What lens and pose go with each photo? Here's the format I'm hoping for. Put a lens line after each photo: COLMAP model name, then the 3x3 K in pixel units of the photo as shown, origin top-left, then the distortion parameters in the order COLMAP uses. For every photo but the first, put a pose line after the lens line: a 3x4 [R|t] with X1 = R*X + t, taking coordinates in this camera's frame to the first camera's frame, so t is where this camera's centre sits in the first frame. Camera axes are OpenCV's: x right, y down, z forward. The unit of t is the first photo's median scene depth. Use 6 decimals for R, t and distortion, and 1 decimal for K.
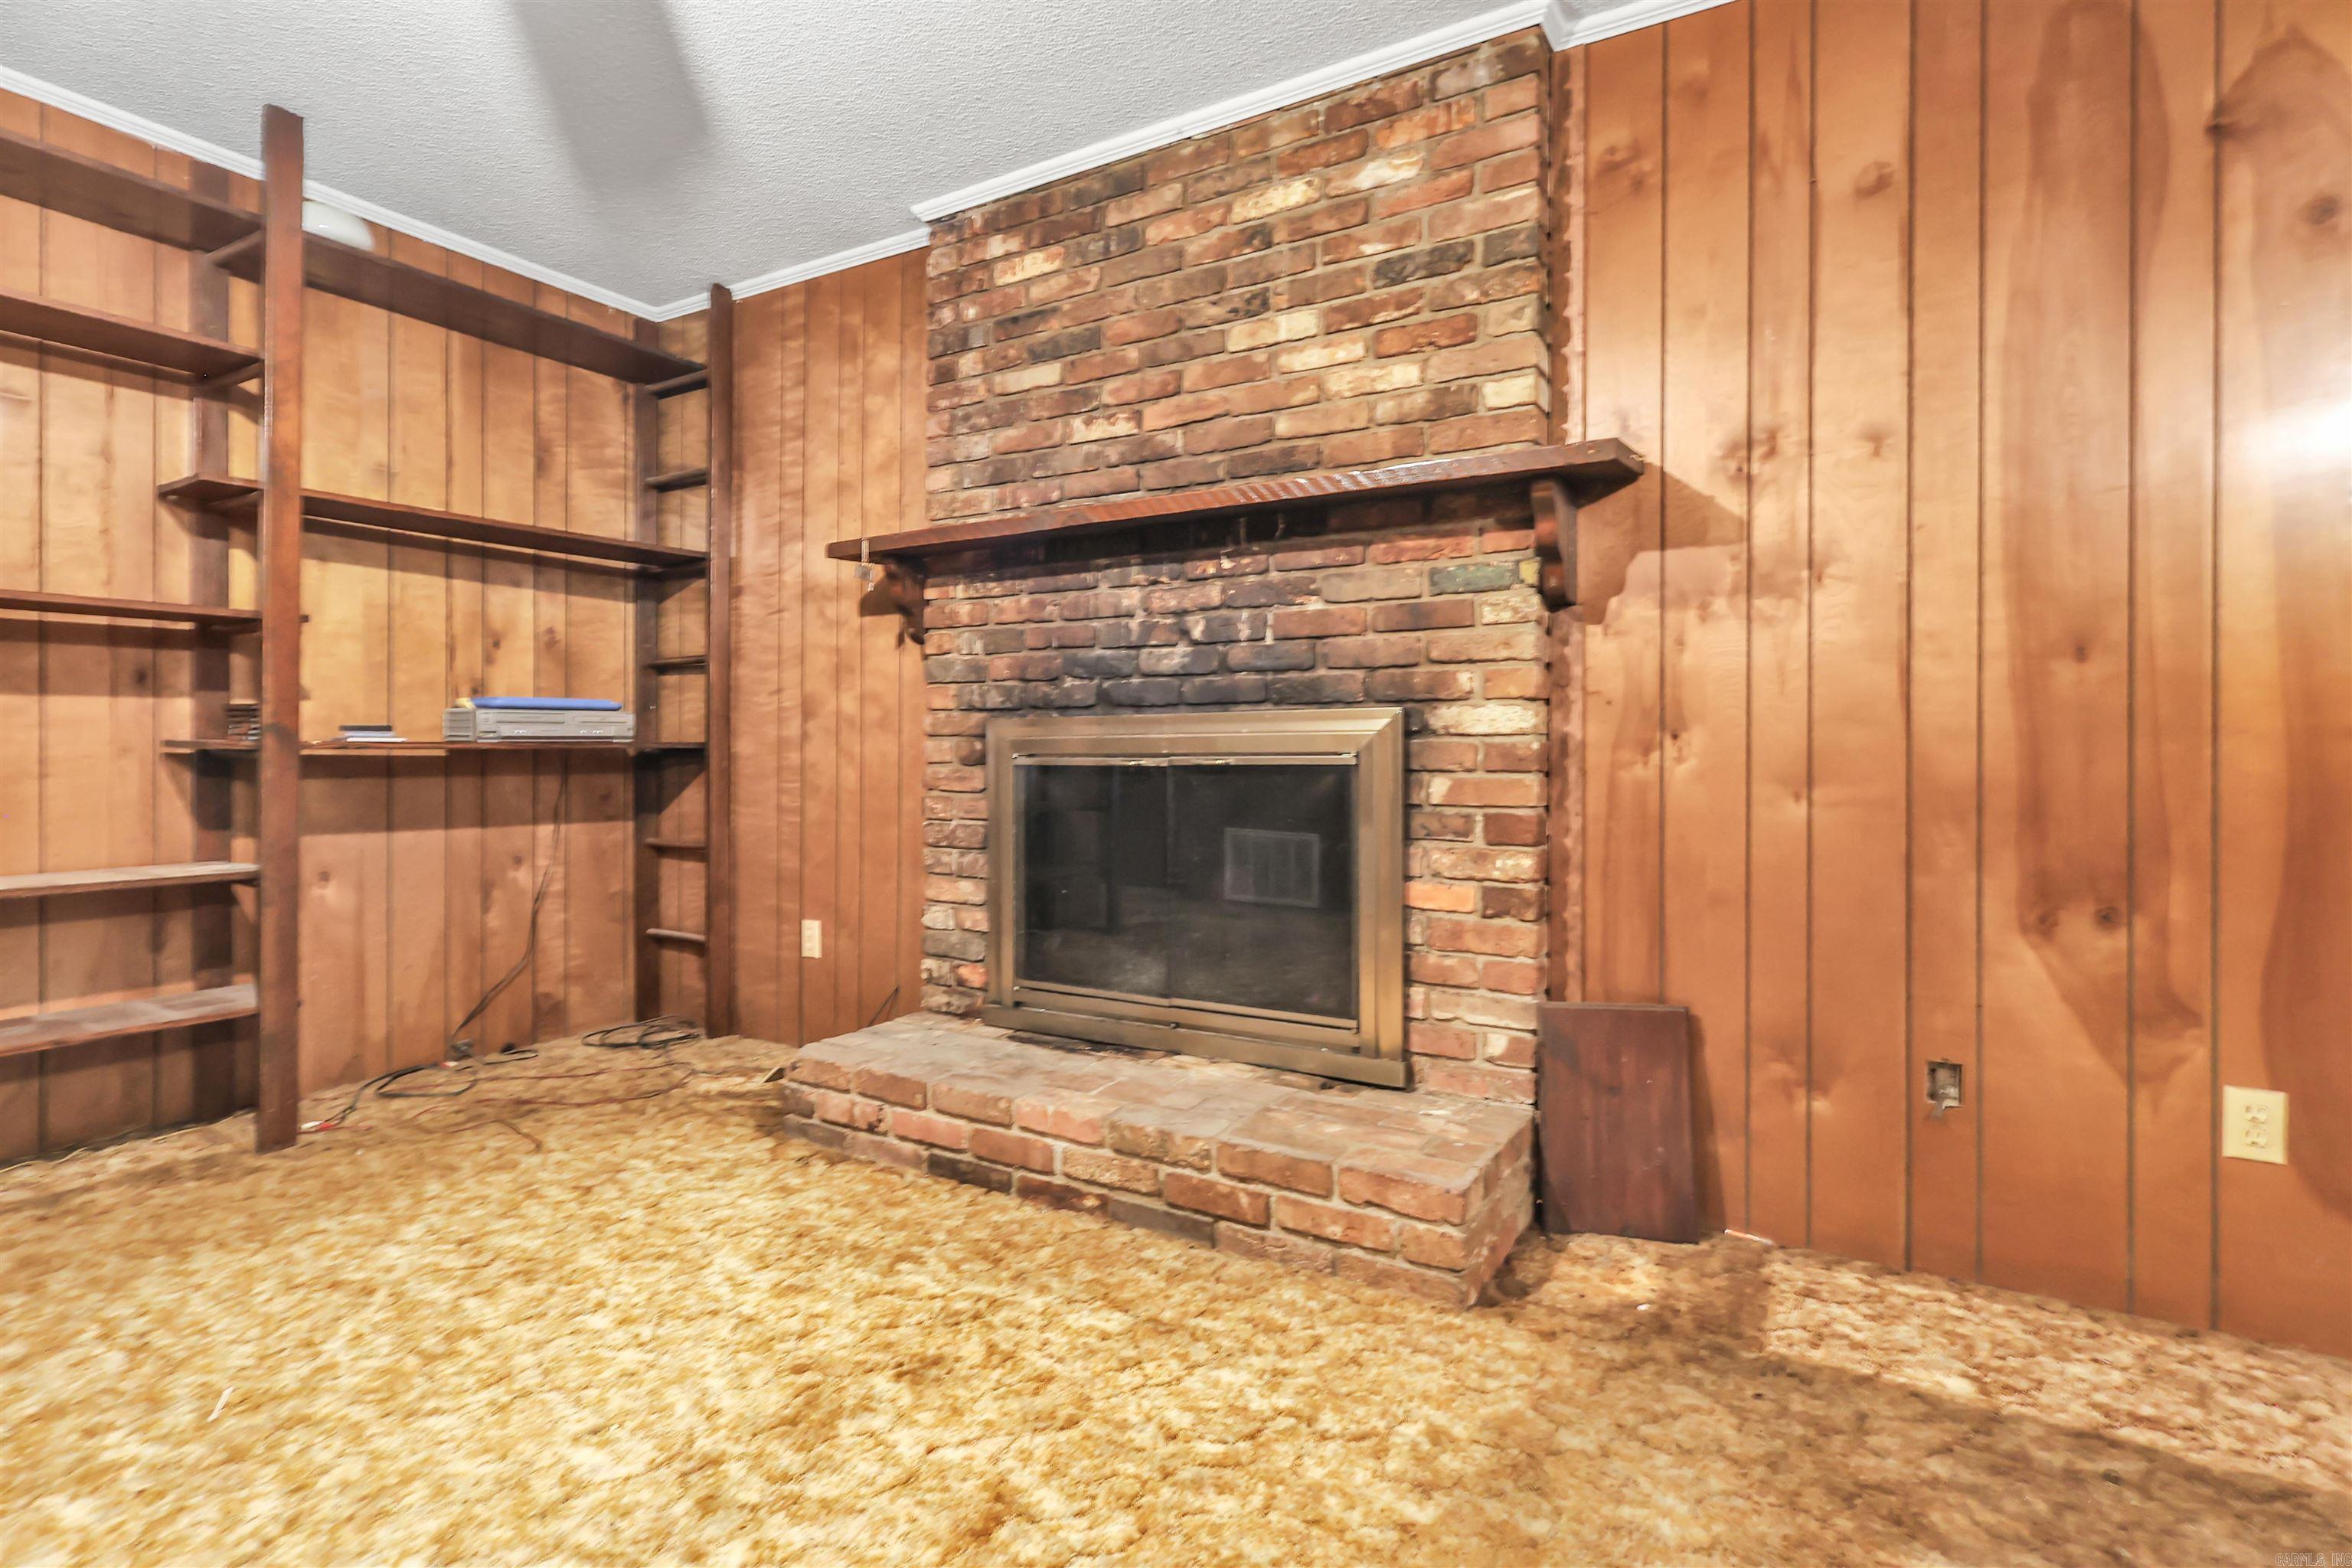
lens RADIAL K [[1105.6, 0, 1192.7], [0, 1105.6, 760.7], [0, 0, 1]] dist [0.000802, 0.001694]
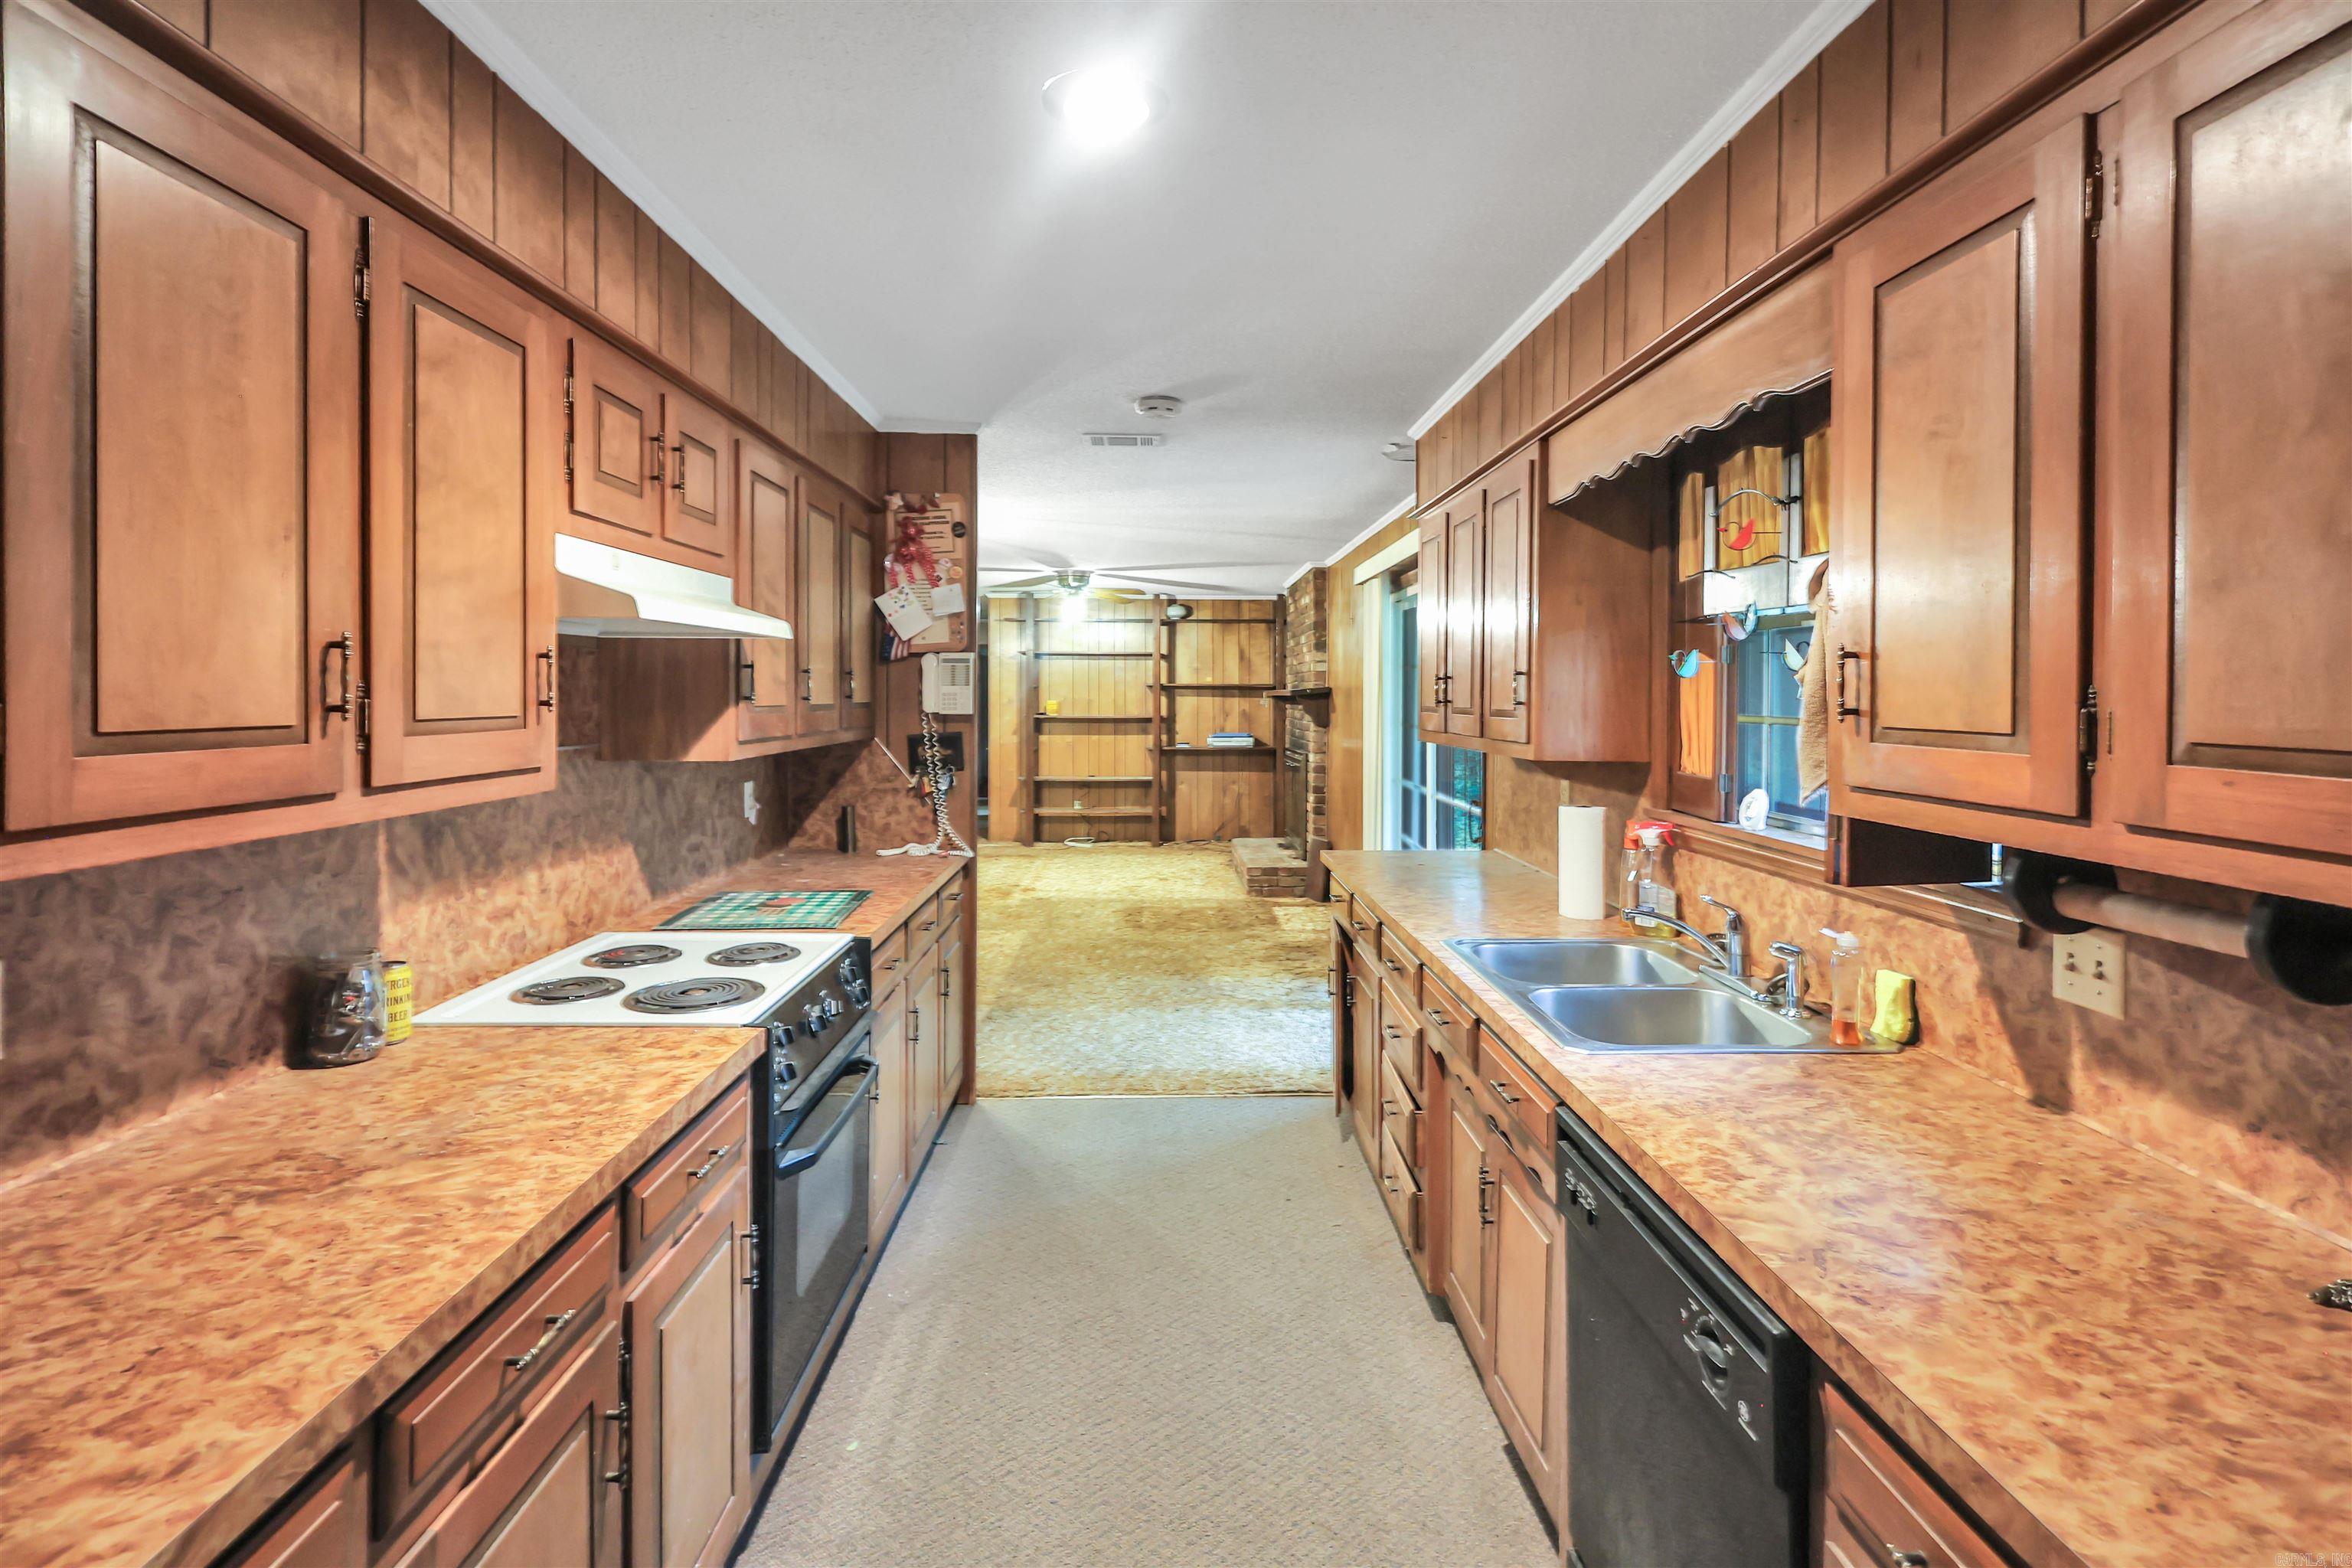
lens RADIAL K [[1105.6, 0, 1183.2], [0, 1105.6, 702.8], [0, 0, 1]] dist [0.000802, 0.001694]
pose [[0.517063, 0.001448, -0.855946, 2.677148], [-0.011162, 0.999925, -0.005051, -0.160397], [0.855875, 0.012165, 0.517040, -1.014557]]
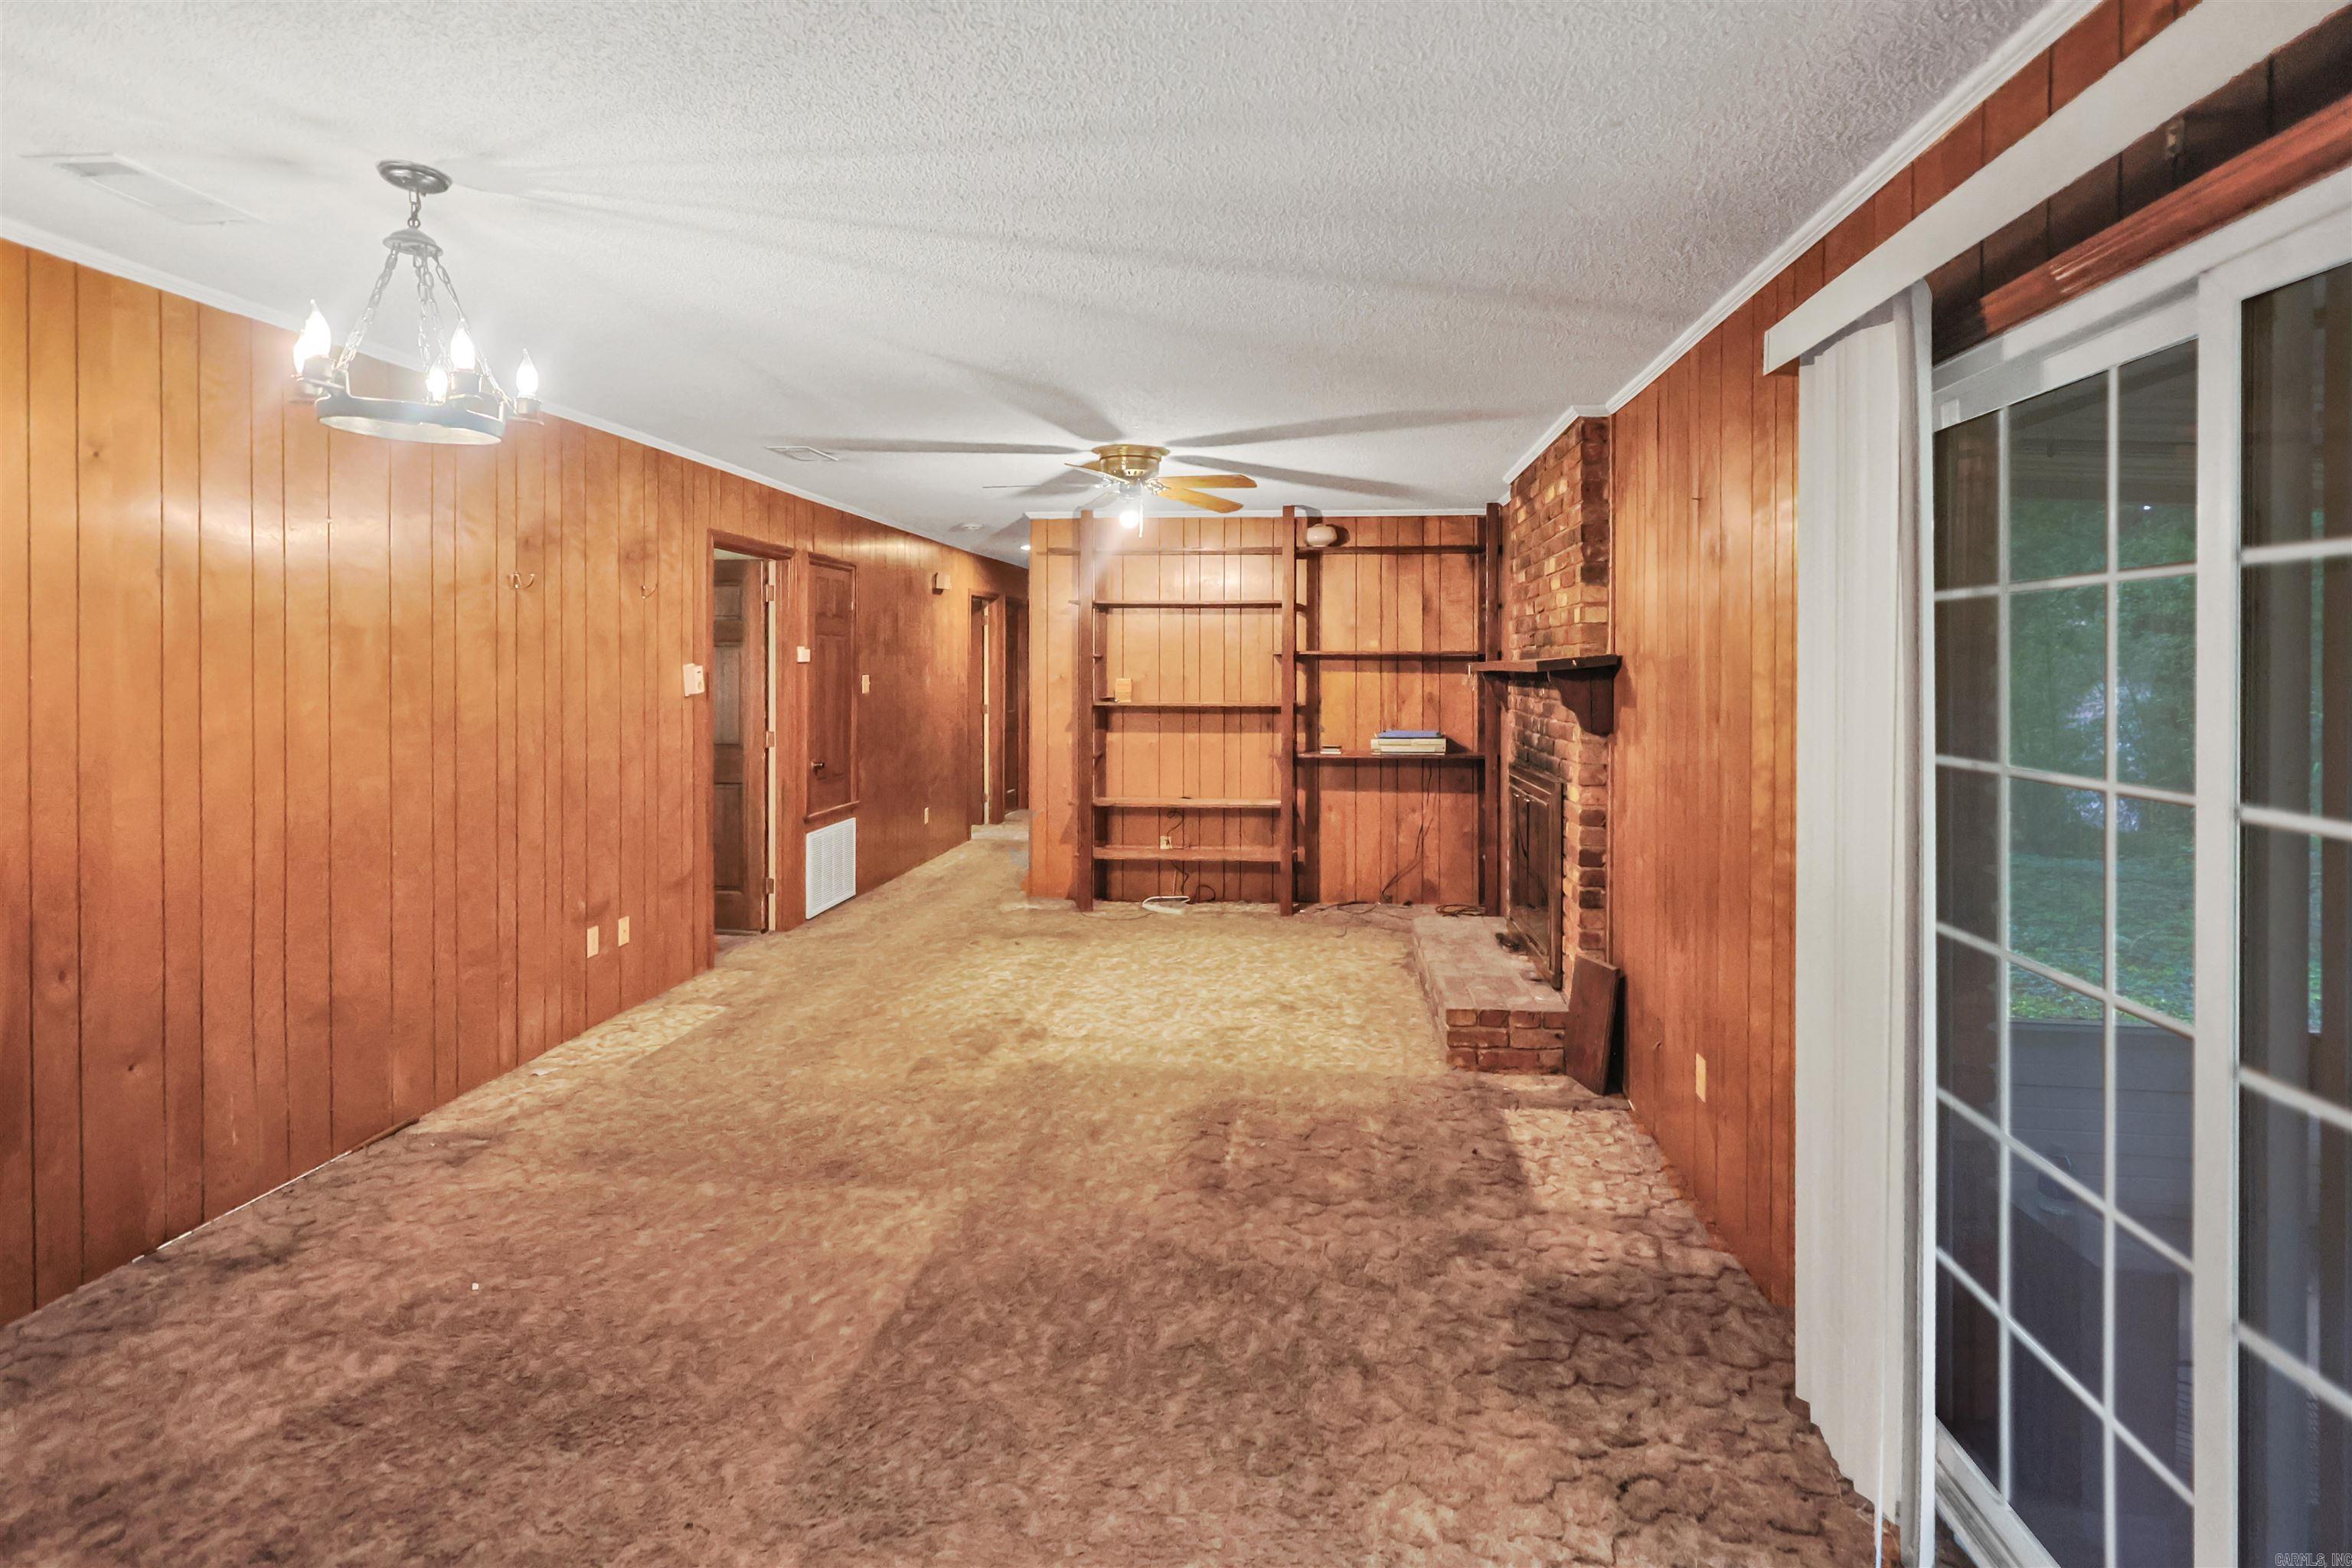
lens RADIAL K [[1217.6, 0, 1235.4], [0, 1217.6, 650.9], [0, 0, 1]] dist [0.005398, 0.000358]
pose [[0.436278, -0.016177, -0.899667, 1.599524], [-0.013441, 0.999610, -0.024492, -0.180465], [0.899712, 0.022778, 0.435890, -0.320694]]
